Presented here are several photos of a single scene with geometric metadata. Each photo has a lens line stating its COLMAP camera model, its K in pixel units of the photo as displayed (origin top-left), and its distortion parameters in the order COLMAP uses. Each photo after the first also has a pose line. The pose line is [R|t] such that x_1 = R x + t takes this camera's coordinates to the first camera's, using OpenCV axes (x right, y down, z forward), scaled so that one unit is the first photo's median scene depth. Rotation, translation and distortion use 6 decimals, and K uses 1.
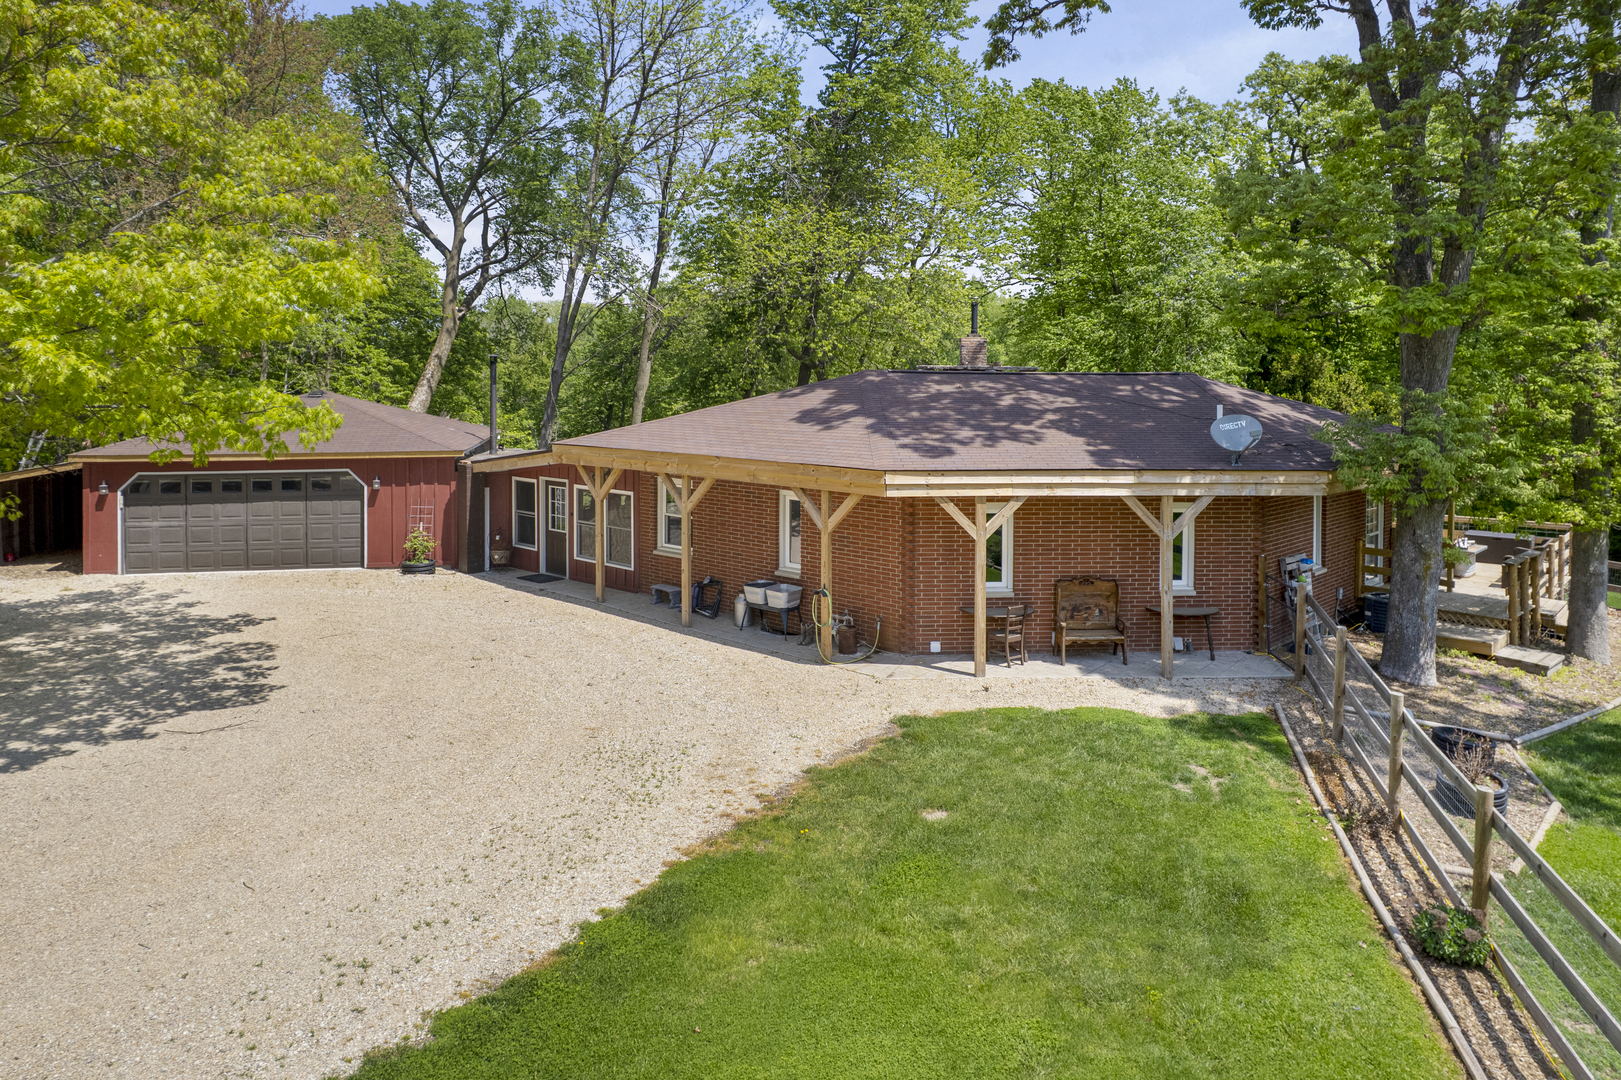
lens RADIAL K [[1021.4, 0, 812.0], [0, 1021.4, 482.8], [0, 0, 1]] dist [-0.041496, 0.001386]
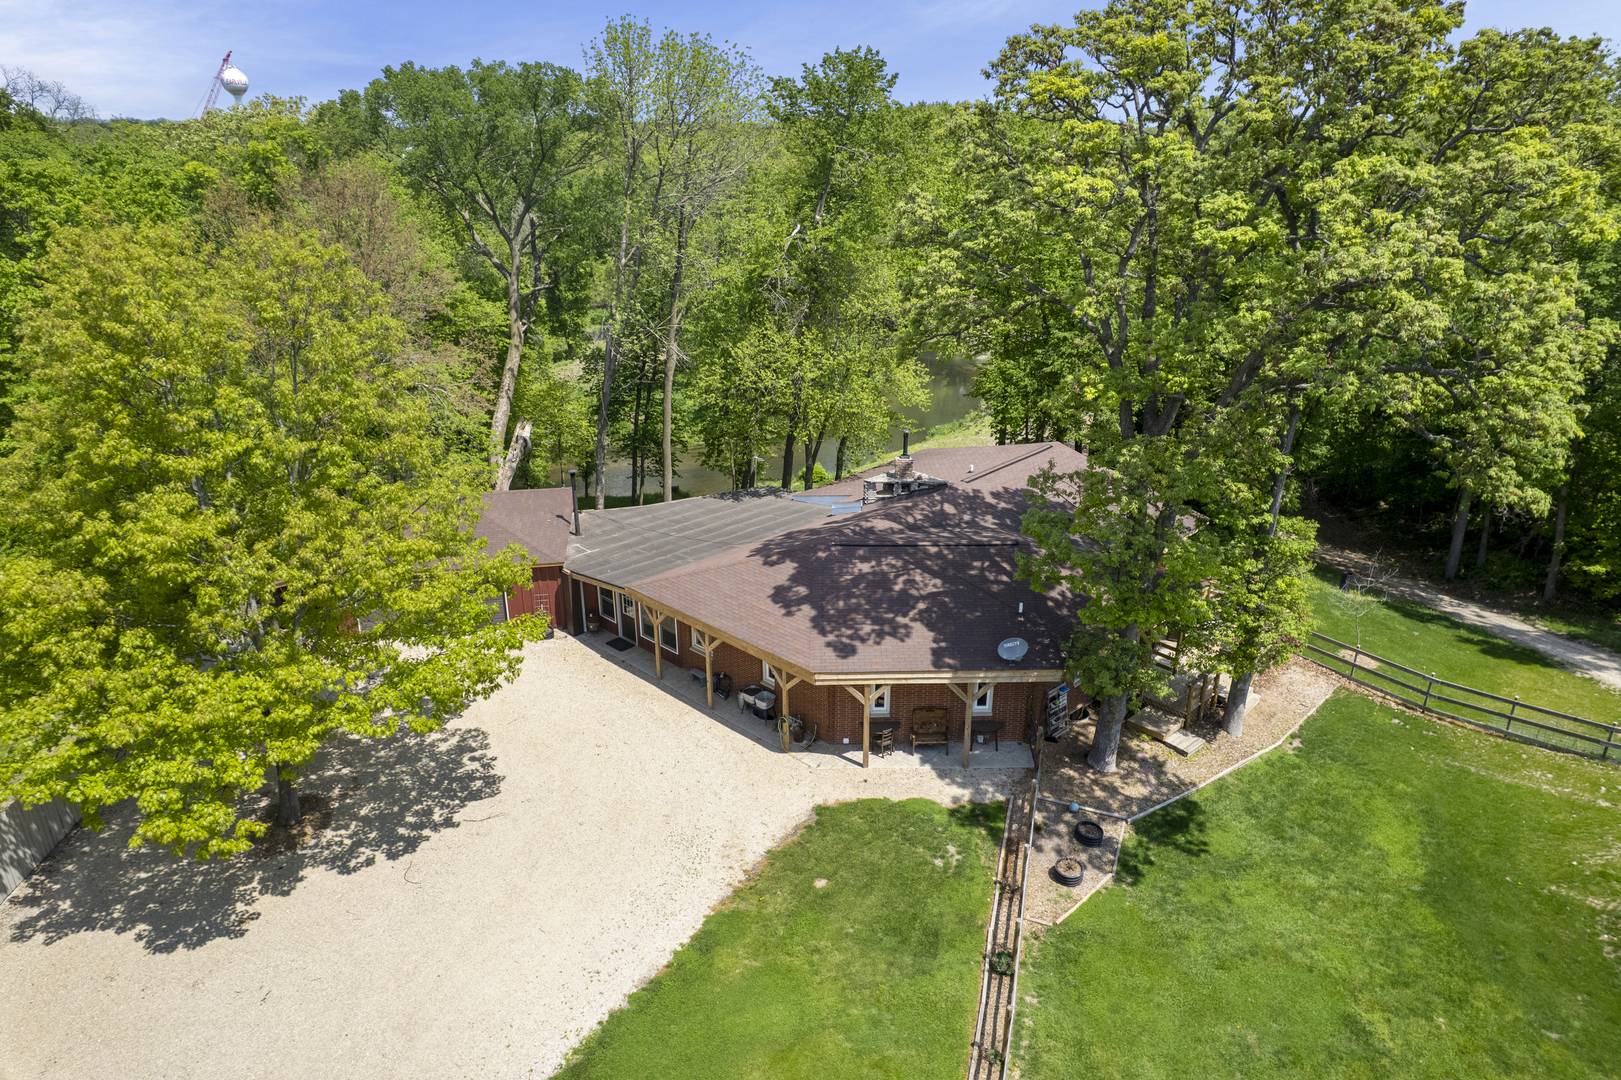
lens RADIAL K [[1057.7, 0, 826.2], [0, 1057.7, 526.6], [0, 0, 1]] dist [-0.066974, 0.045181]
pose [[0.999798, 0.010962, -0.016836, 0.119448], [-0.004376, 0.936736, 0.350010, -0.911626], [0.019607, -0.349865, 0.936595, -0.681798]]
